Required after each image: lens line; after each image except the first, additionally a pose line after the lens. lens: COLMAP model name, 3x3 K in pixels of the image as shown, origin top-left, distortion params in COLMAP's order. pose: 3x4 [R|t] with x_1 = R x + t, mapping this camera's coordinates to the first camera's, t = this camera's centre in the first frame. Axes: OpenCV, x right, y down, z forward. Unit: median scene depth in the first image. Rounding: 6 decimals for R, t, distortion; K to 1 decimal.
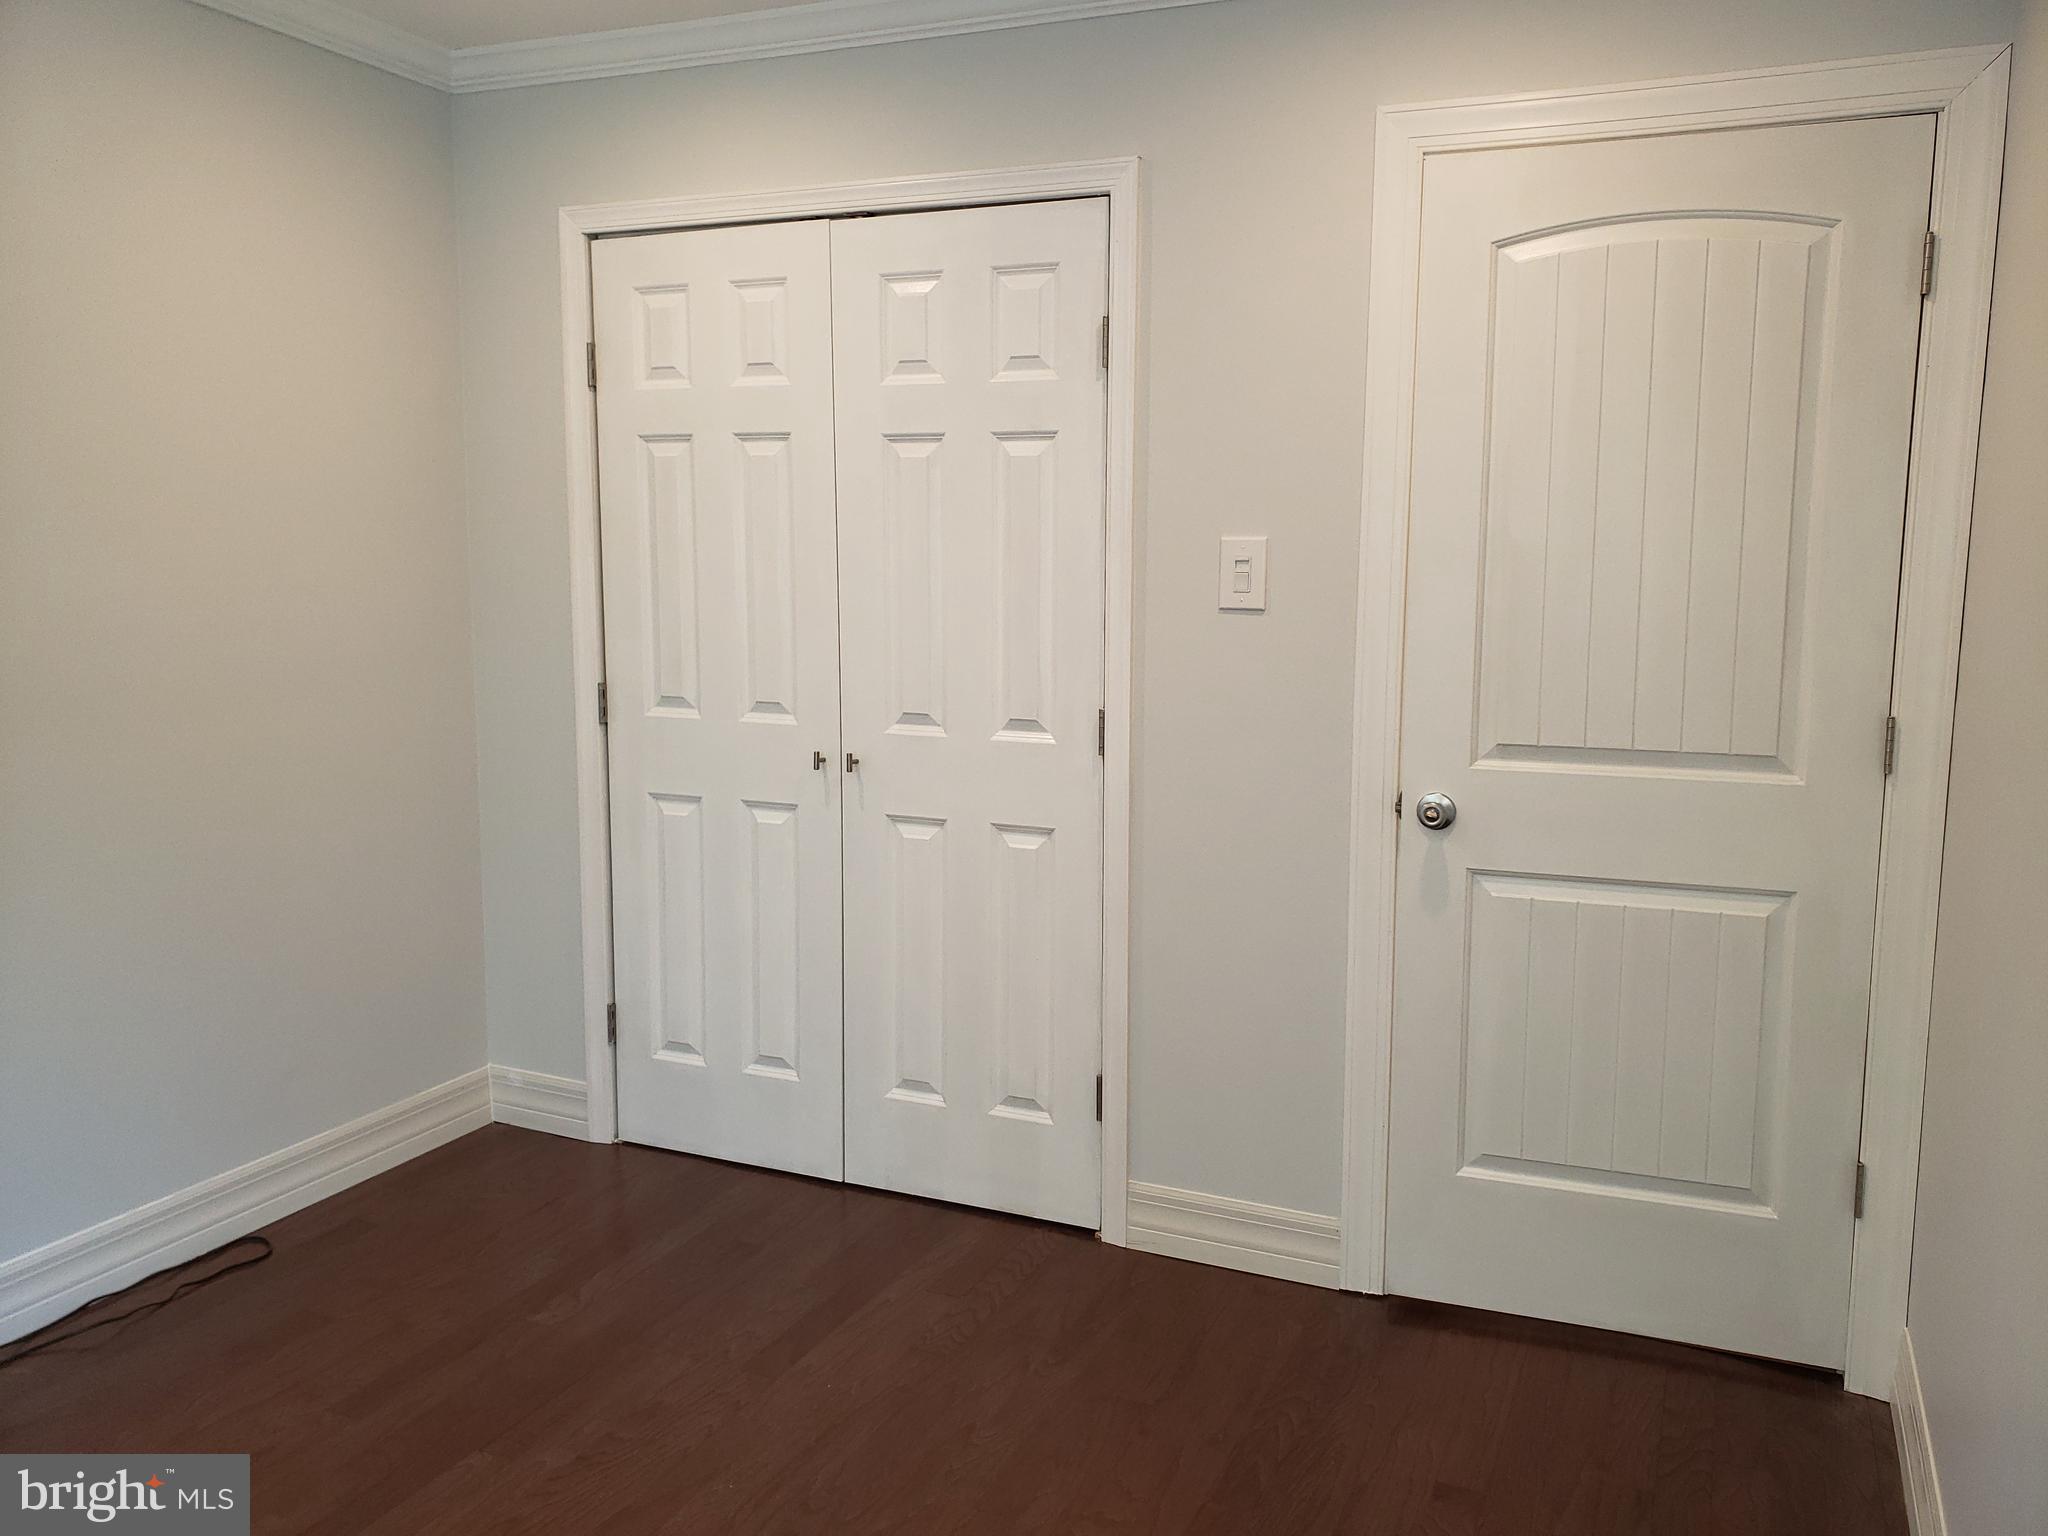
lens RADIAL K [[1608.0, 0, 1053.7], [0, 1608.0, 749.6], [0, 0, 1]] dist [0.029018, -0.006432]
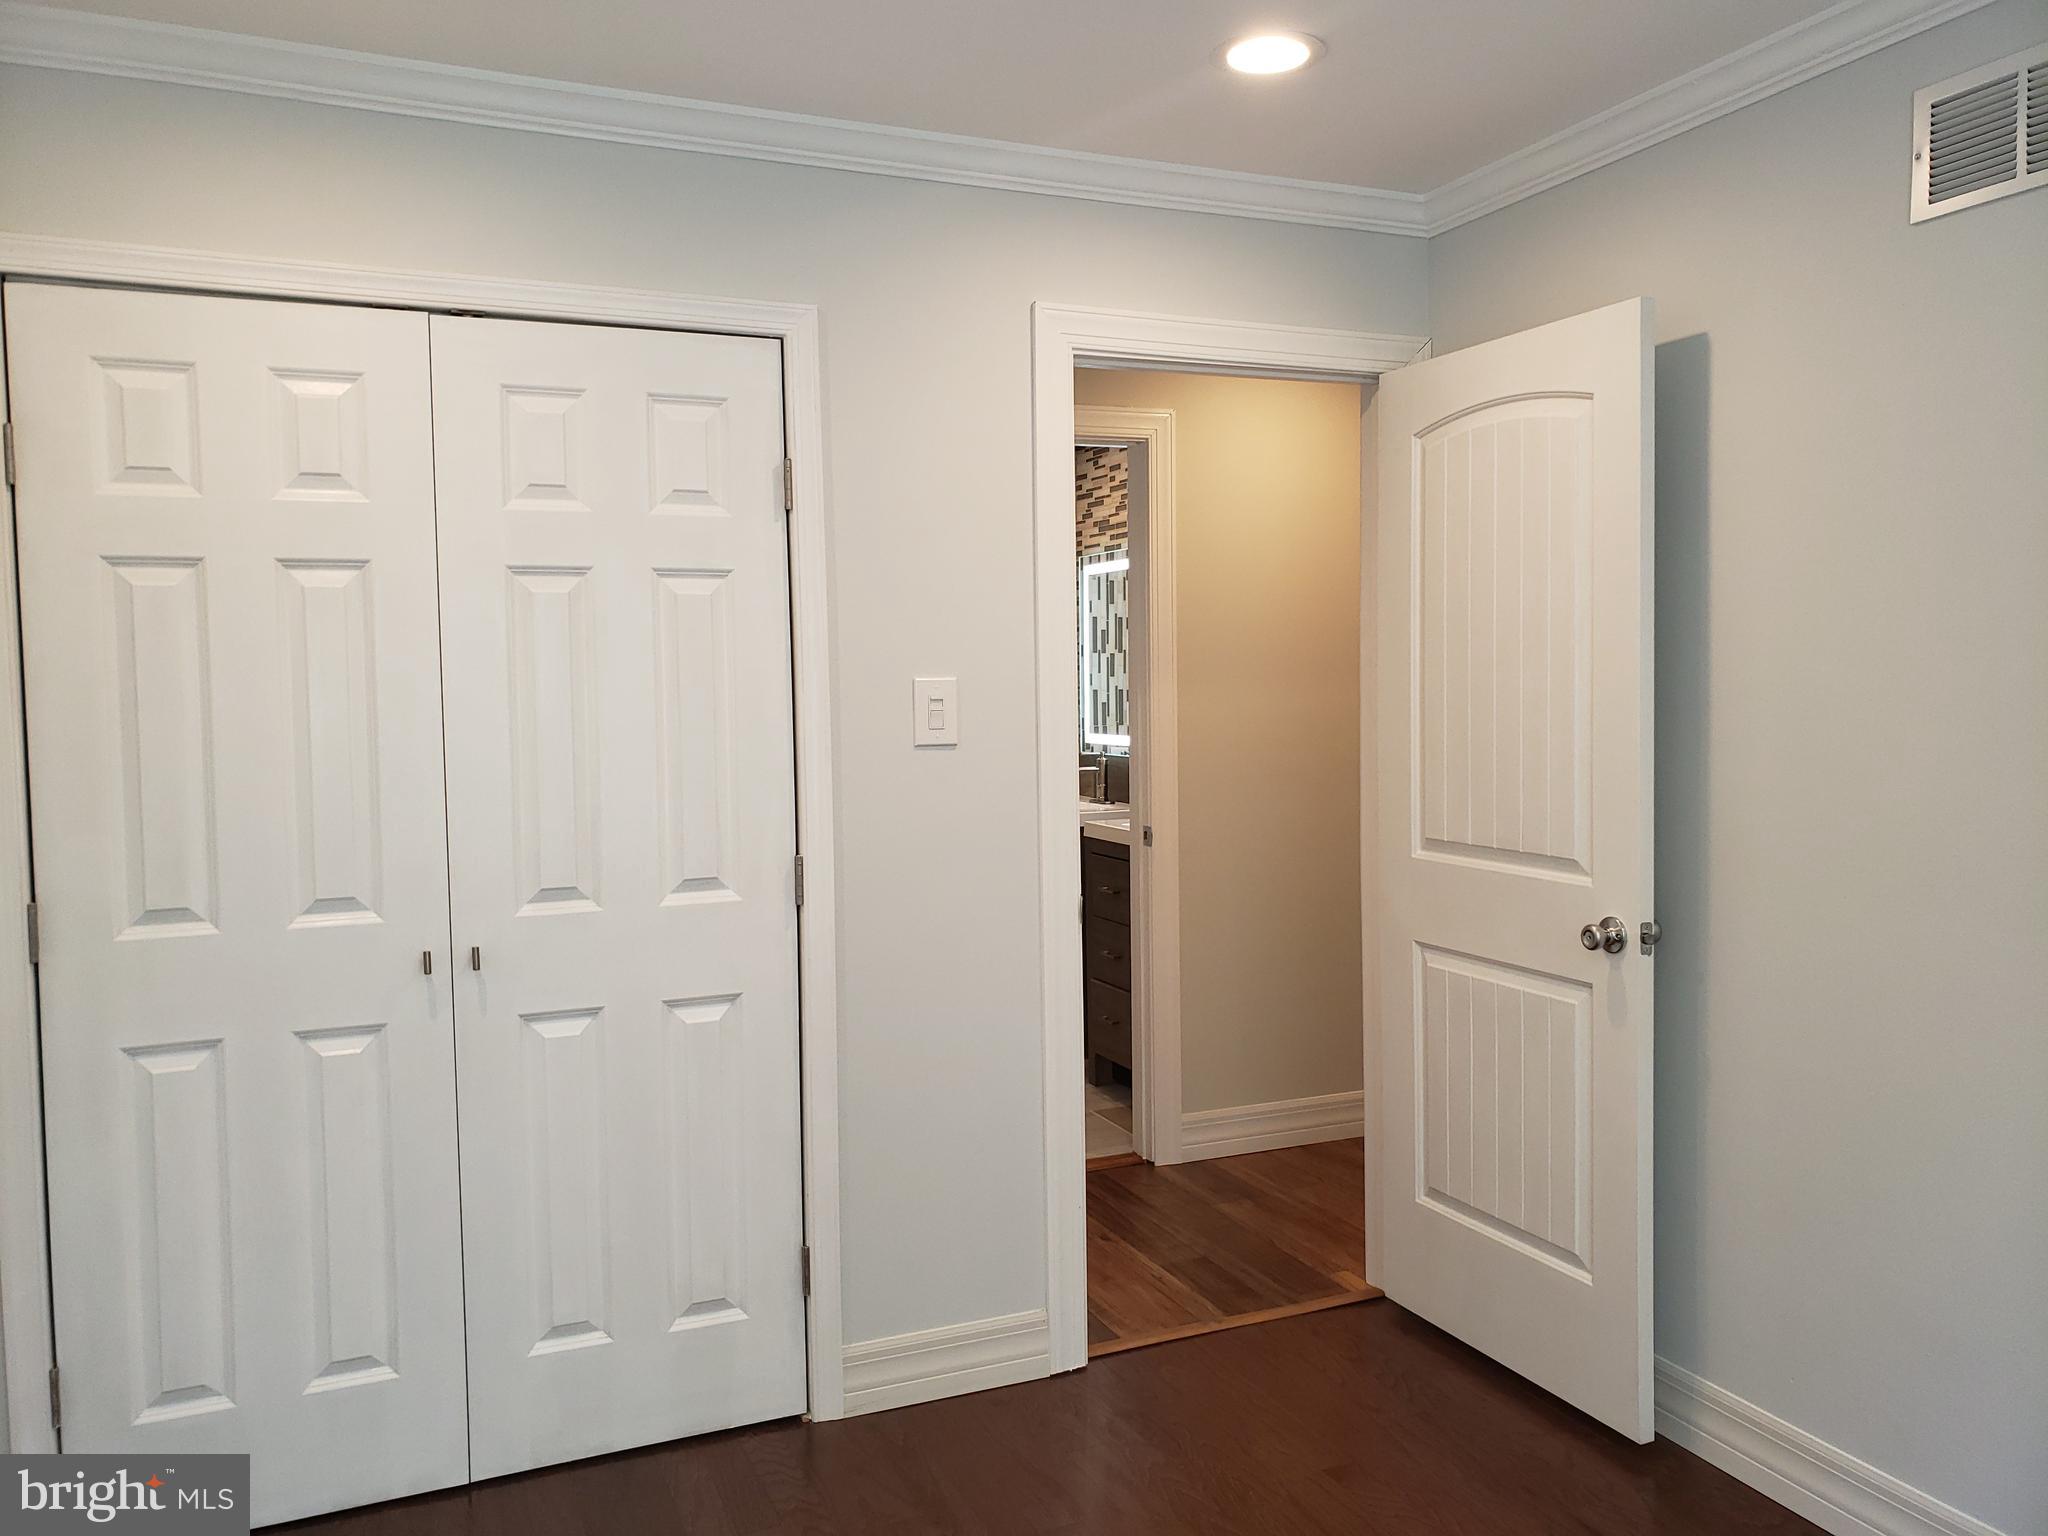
lens RADIAL K [[1608.0, 0, 1009.9], [0, 1608.0, 761.0], [0, 0, 1]] dist [0.029018, -0.006432]
pose [[0.681400, -0.055608, 0.729796, -0.549776], [0.115813, 0.992739, -0.032490, -0.034125], [-0.722691, 0.106659, 0.682892, 0.229596]]
